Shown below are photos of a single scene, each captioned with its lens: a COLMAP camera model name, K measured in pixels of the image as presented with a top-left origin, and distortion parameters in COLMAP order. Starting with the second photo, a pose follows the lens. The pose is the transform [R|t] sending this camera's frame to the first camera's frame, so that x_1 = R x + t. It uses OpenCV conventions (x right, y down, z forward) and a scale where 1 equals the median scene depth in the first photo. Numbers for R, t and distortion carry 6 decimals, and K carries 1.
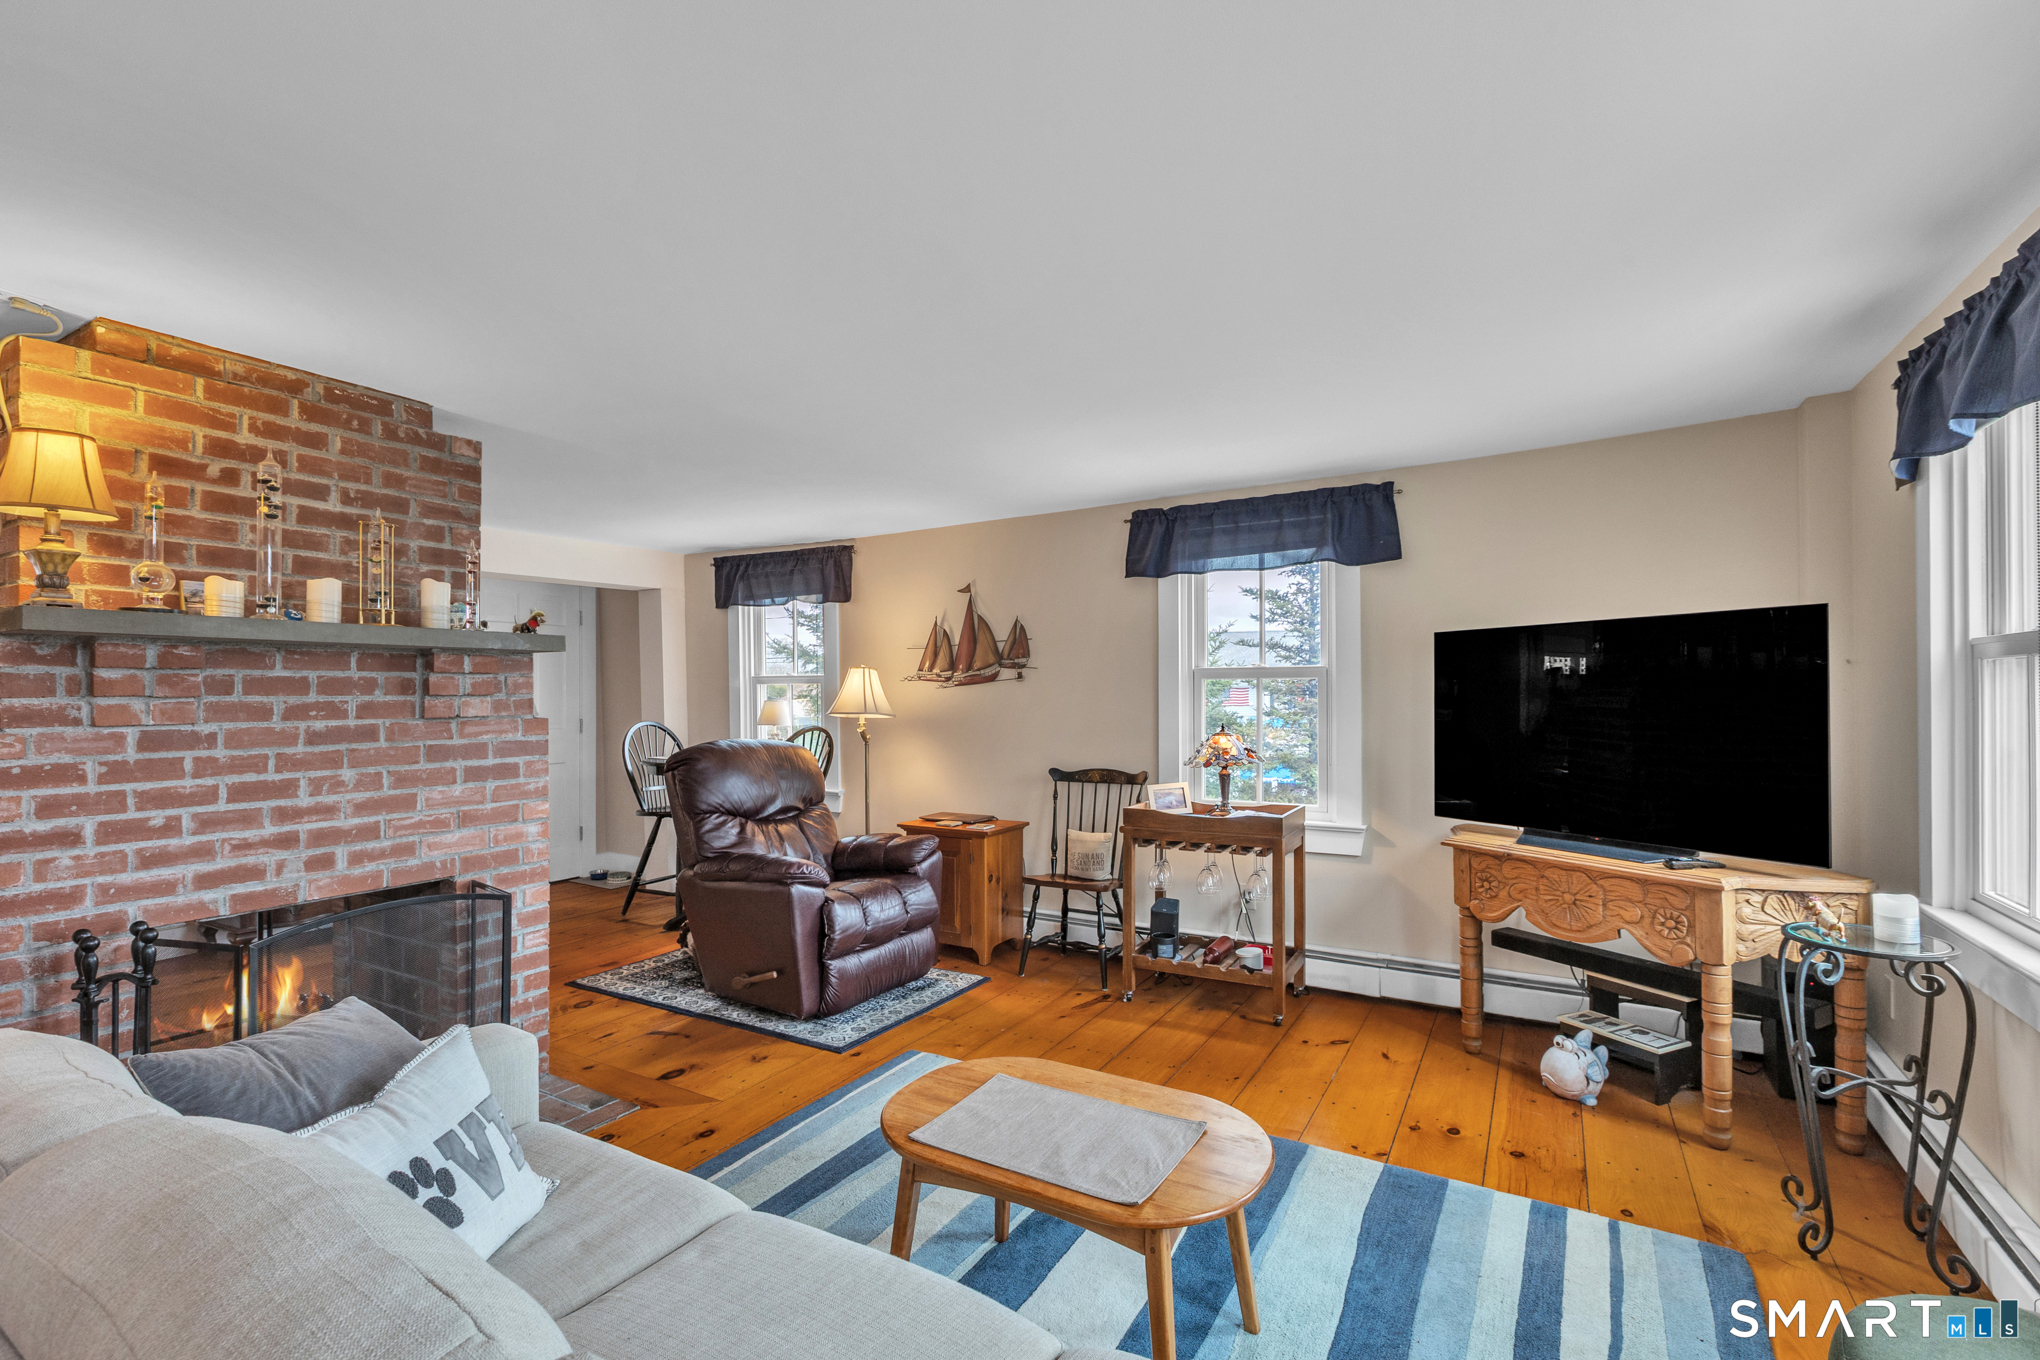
lens RADIAL K [[922.7, 0, 1017.3], [0, 922.7, 686.7], [0, 0, 1]] dist [-0.001124, -0.000142]
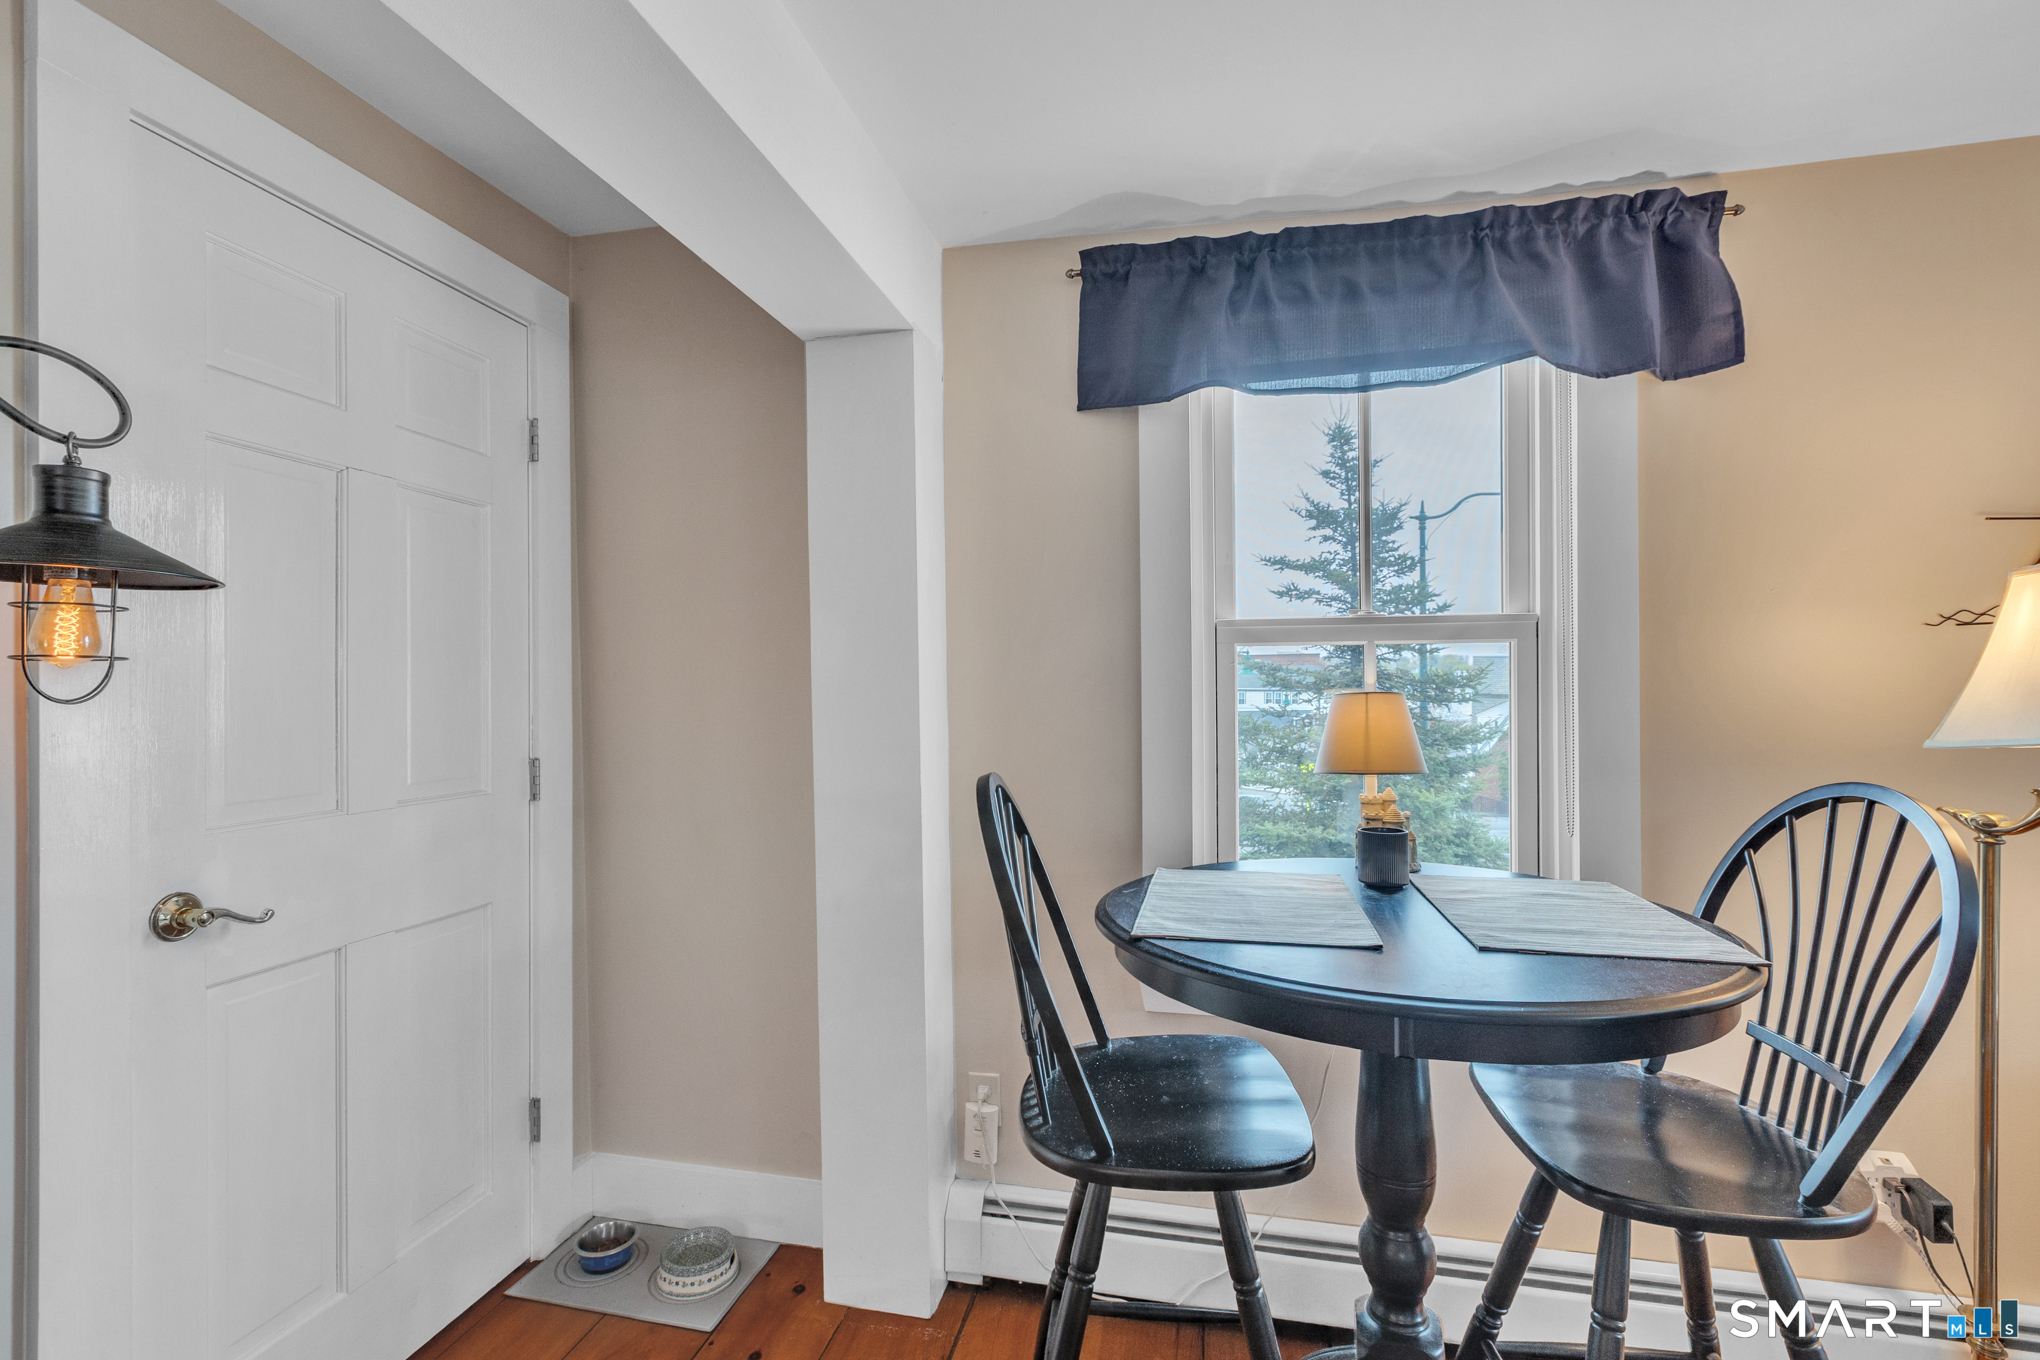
lens RADIAL K [[917.0, 0, 1035.3], [0, 917.0, 683.3], [0, 0, 1]] dist [0.000930, 0.000086]
pose [[0.948522, -0.003003, 0.316697, -0.936450], [0.003610, 0.999993, -0.001330, 0.022713], [-0.316690, 0.002405, 0.948526, 1.474731]]
